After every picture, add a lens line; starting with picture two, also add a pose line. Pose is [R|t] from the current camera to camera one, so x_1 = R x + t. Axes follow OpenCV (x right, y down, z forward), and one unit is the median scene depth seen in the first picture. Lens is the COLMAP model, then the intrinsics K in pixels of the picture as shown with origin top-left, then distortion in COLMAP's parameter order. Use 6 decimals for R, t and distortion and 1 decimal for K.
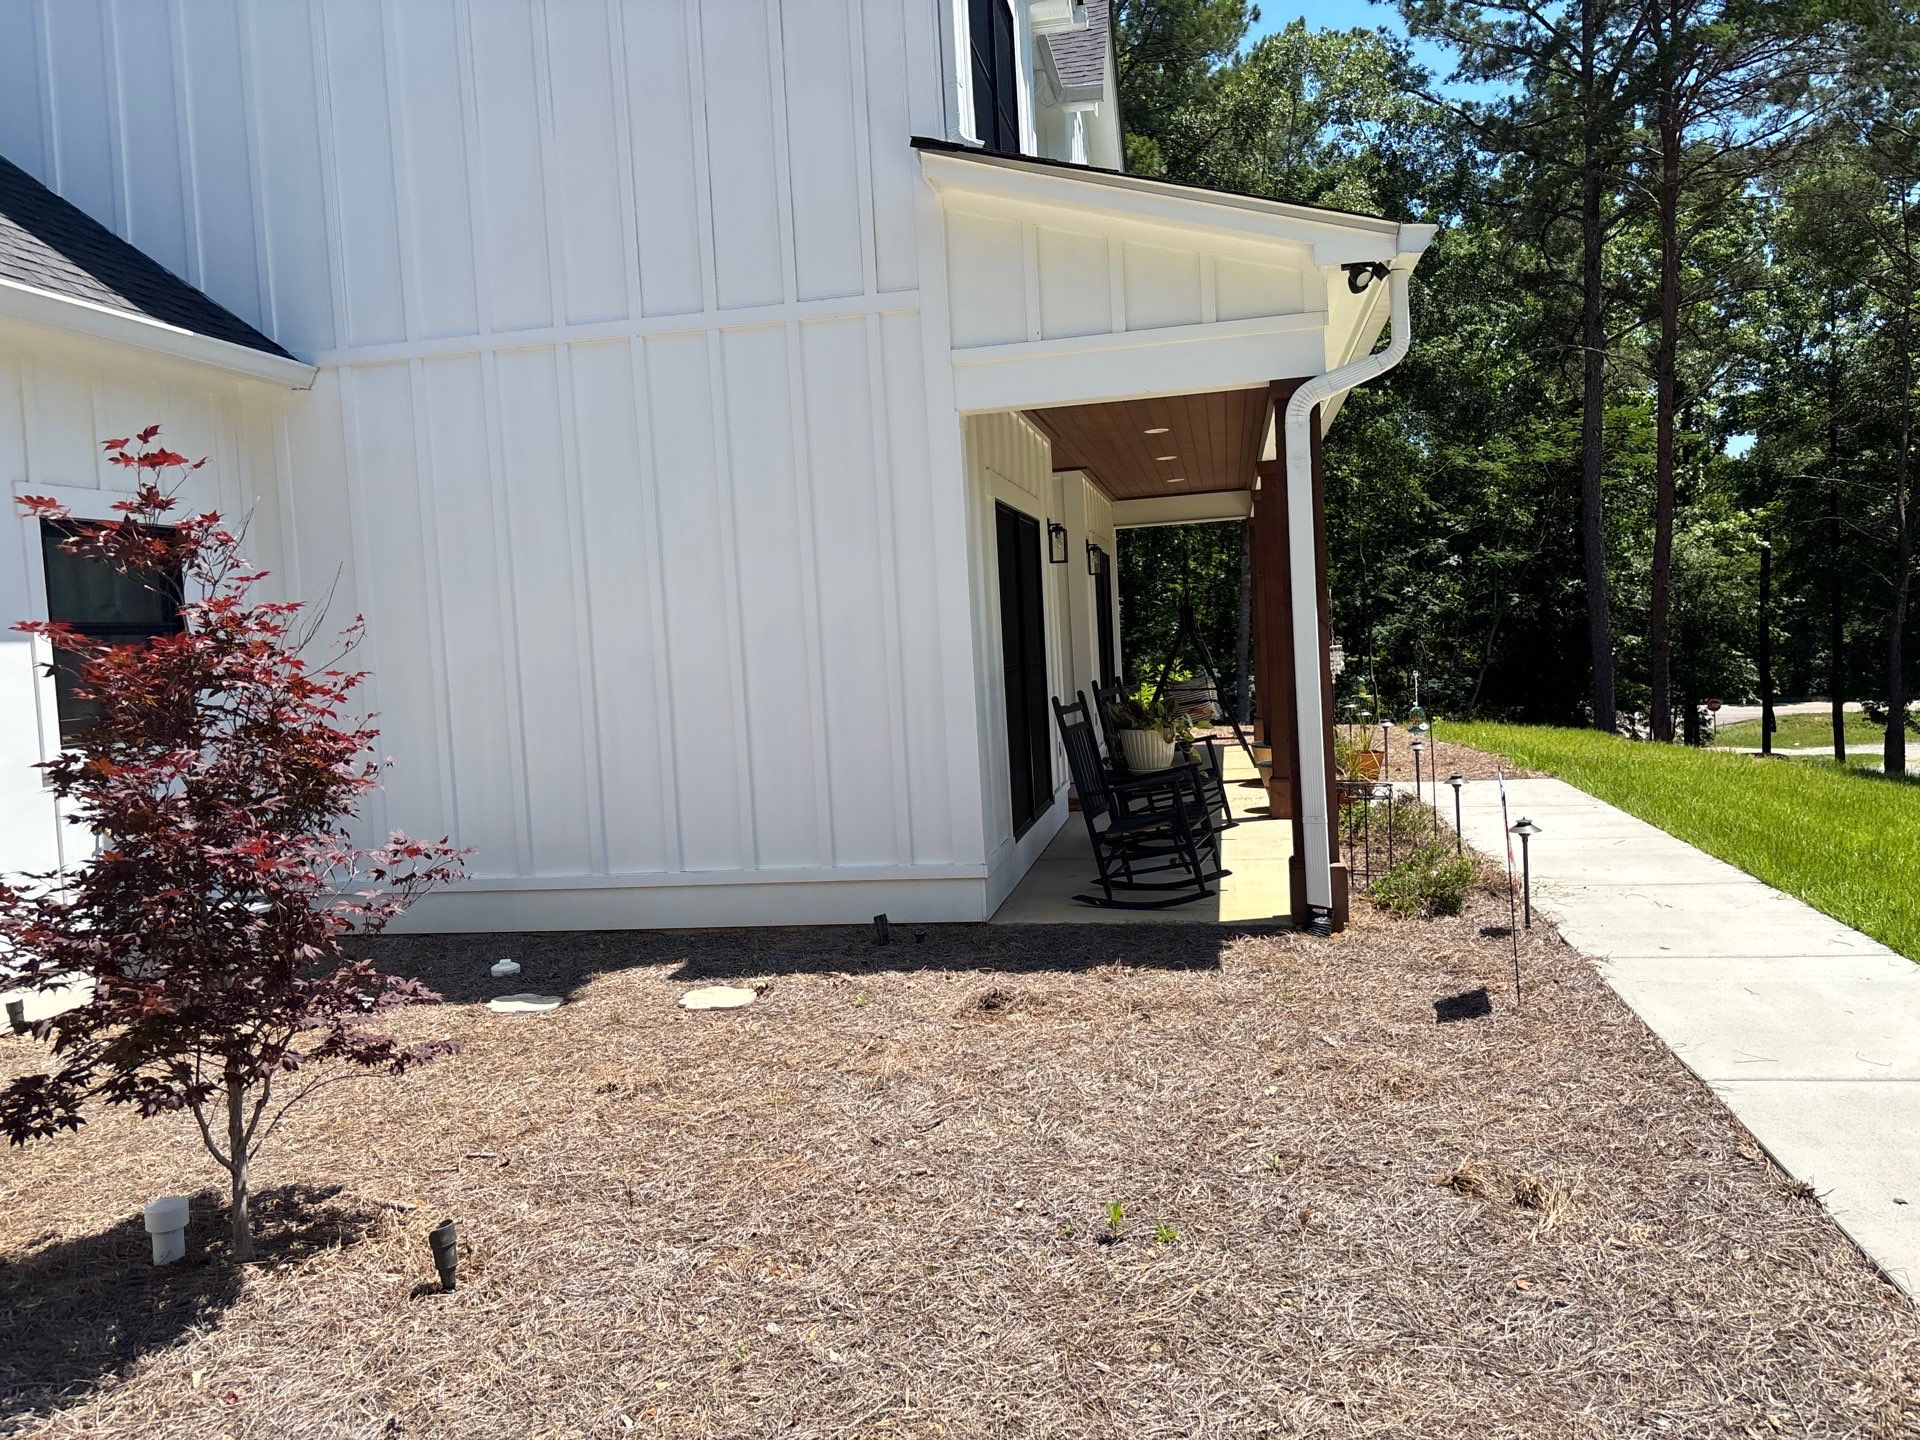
lens RADIAL K [[1479.9, 0, 917.0], [0, 1479.9, 701.6], [0, 0, 1]] dist [0.045423, -0.049899]
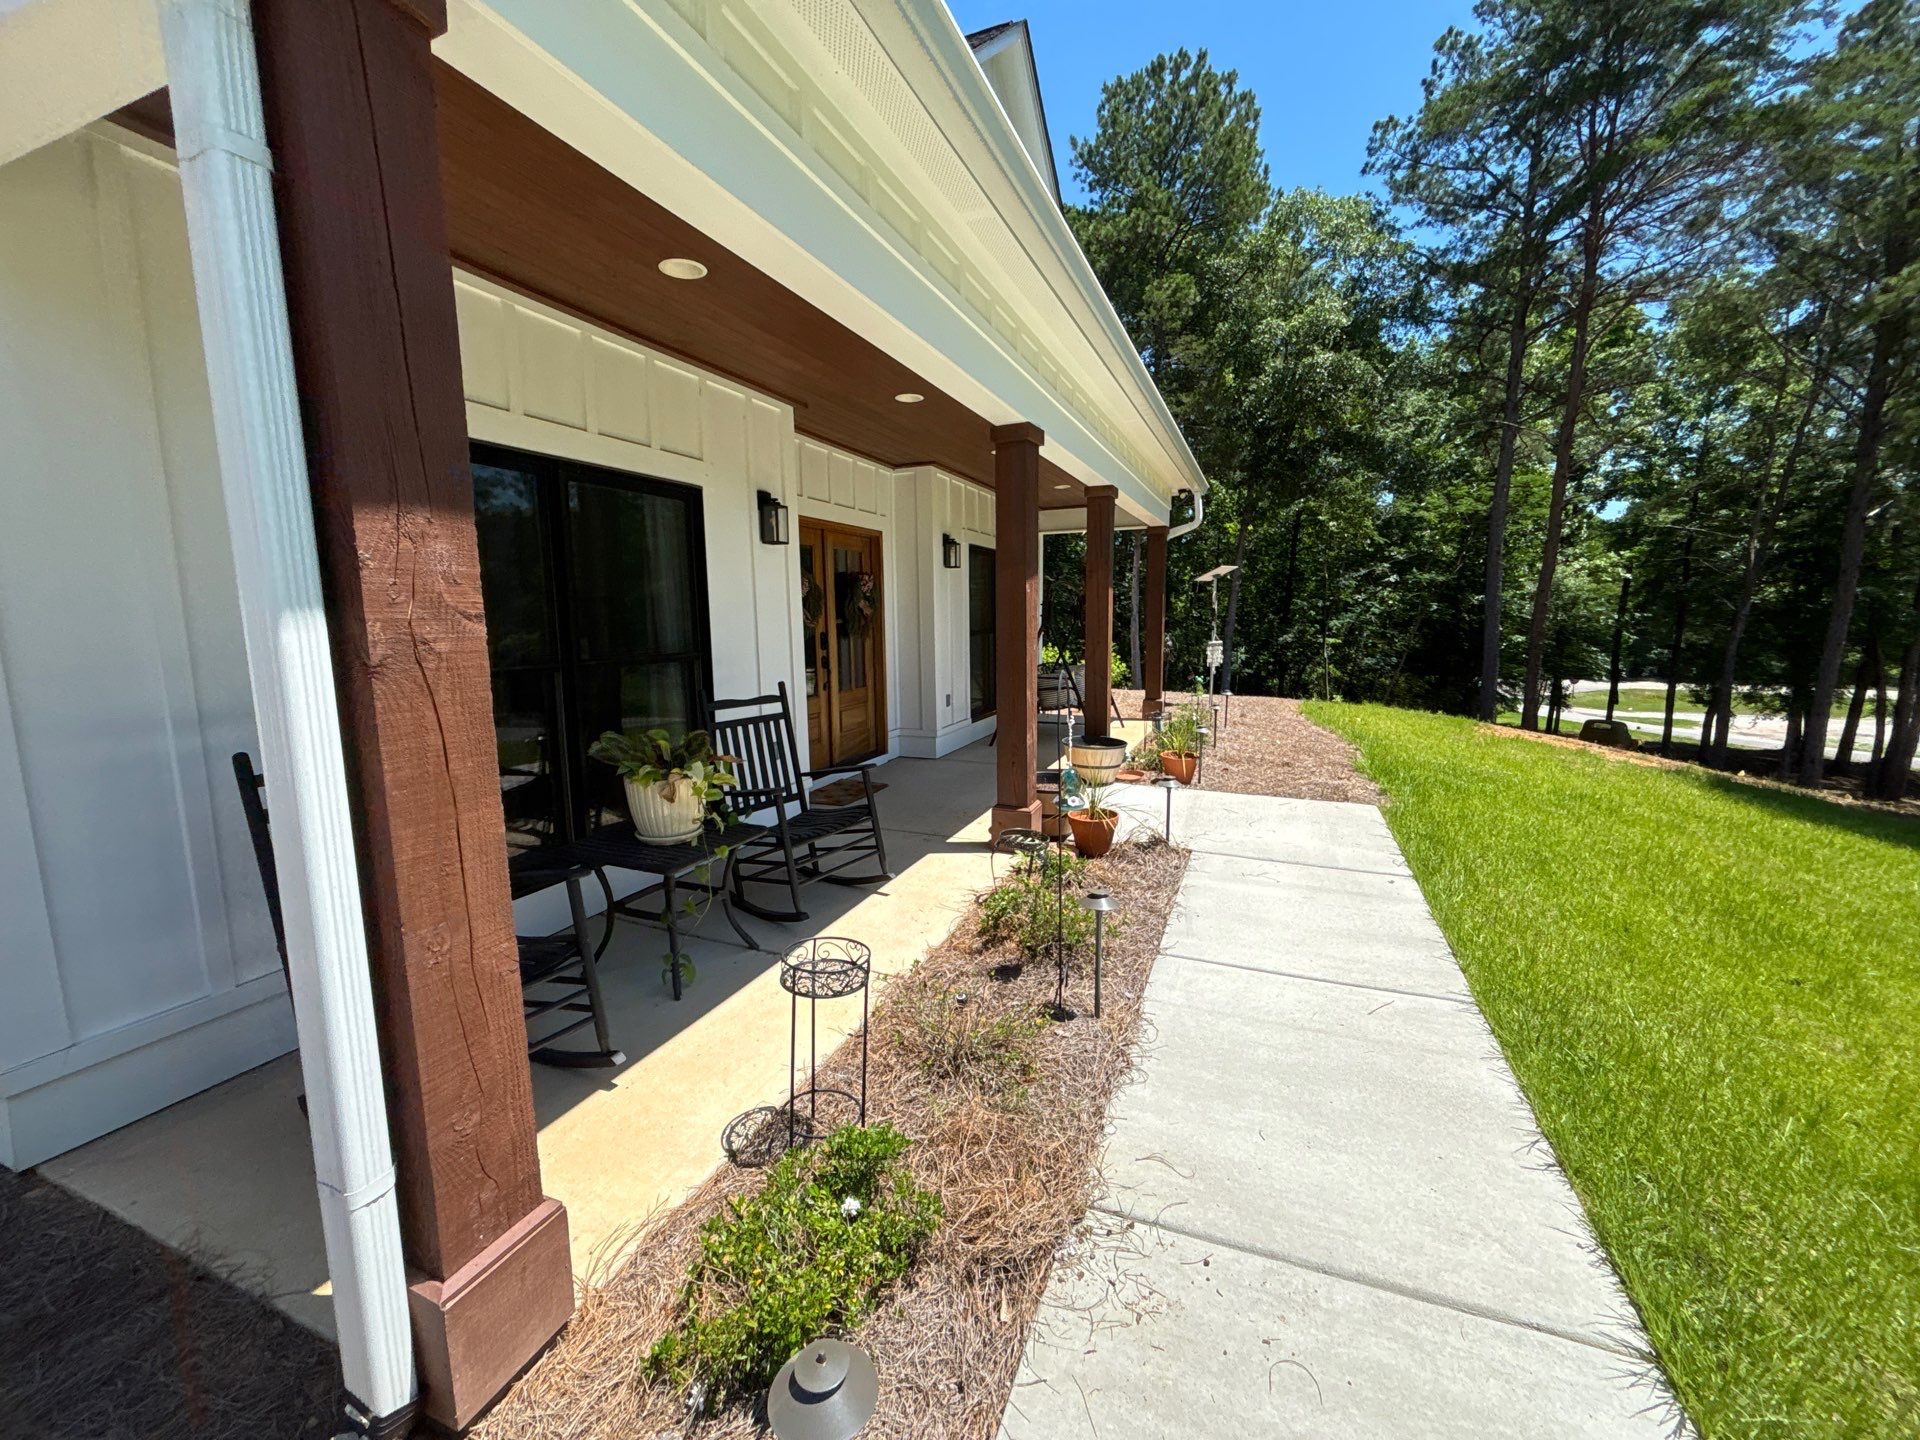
lens RADIAL K [[792.7, 0, 921.8], [0, 792.7, 719.5], [0, 0, 1]] dist [0.002406, -0.000283]
pose [[0.978436, 0.076370, -0.191915, 0.056536], [-0.057404, 0.993073, 0.102518, -0.006689], [0.198415, -0.089291, 0.976042, 0.100329]]
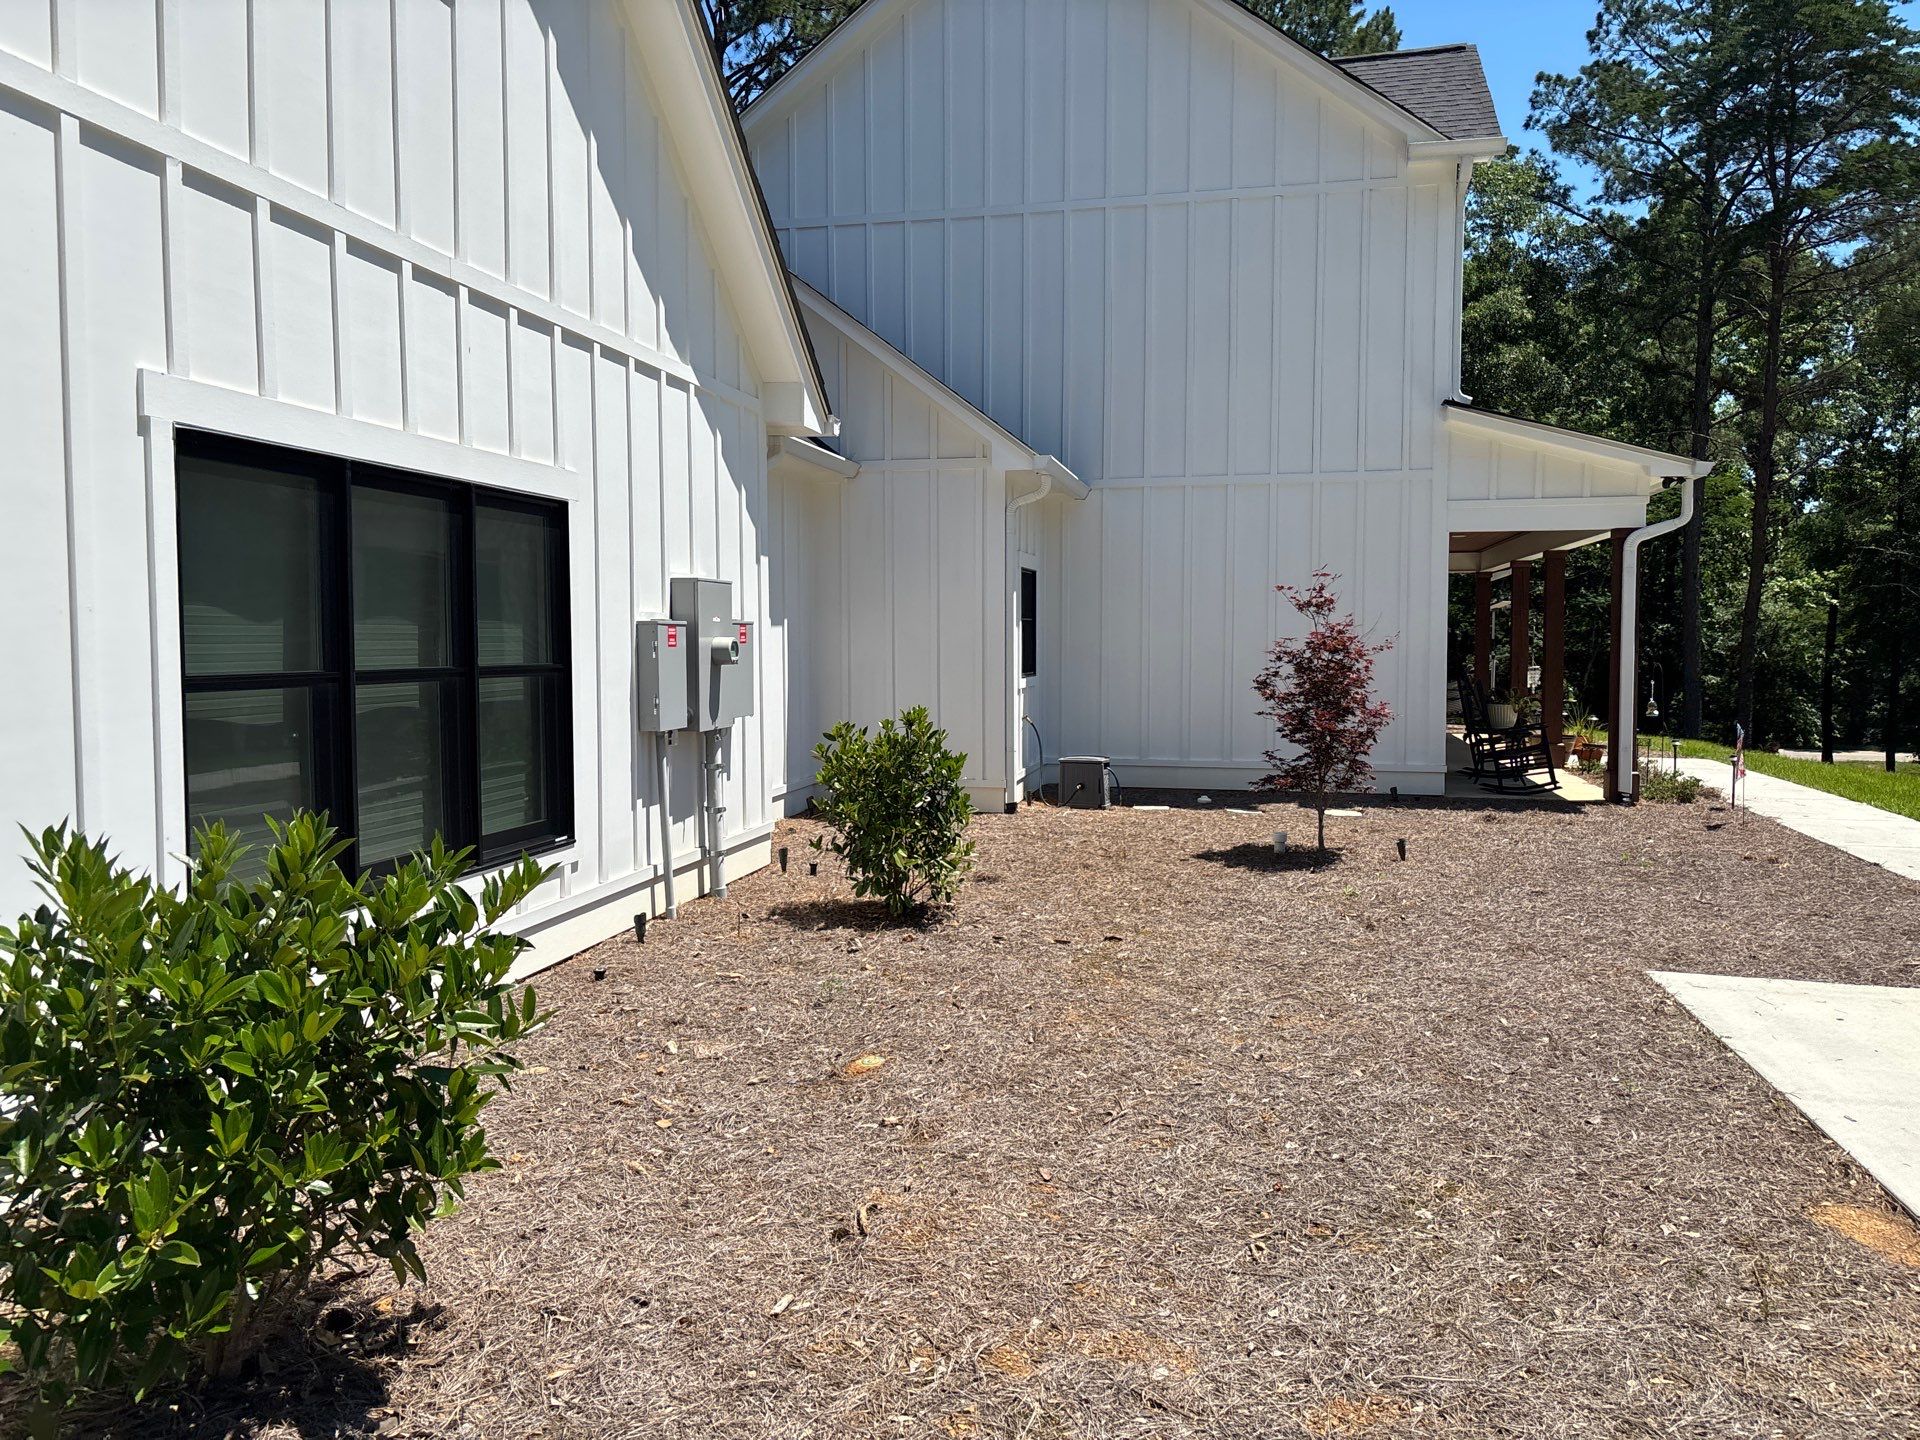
lens RADIAL K [[1479.9, 0, 949.5], [0, 1479.9, 707.7], [0, 0, 1]] dist [0.045423, -0.049899]
pose [[0.998465, 0.054389, -0.010433, -0.097125], [-0.054378, 0.998520, 0.001310, 0.011098], [0.010489, -0.000741, 0.999945, -0.158065]]
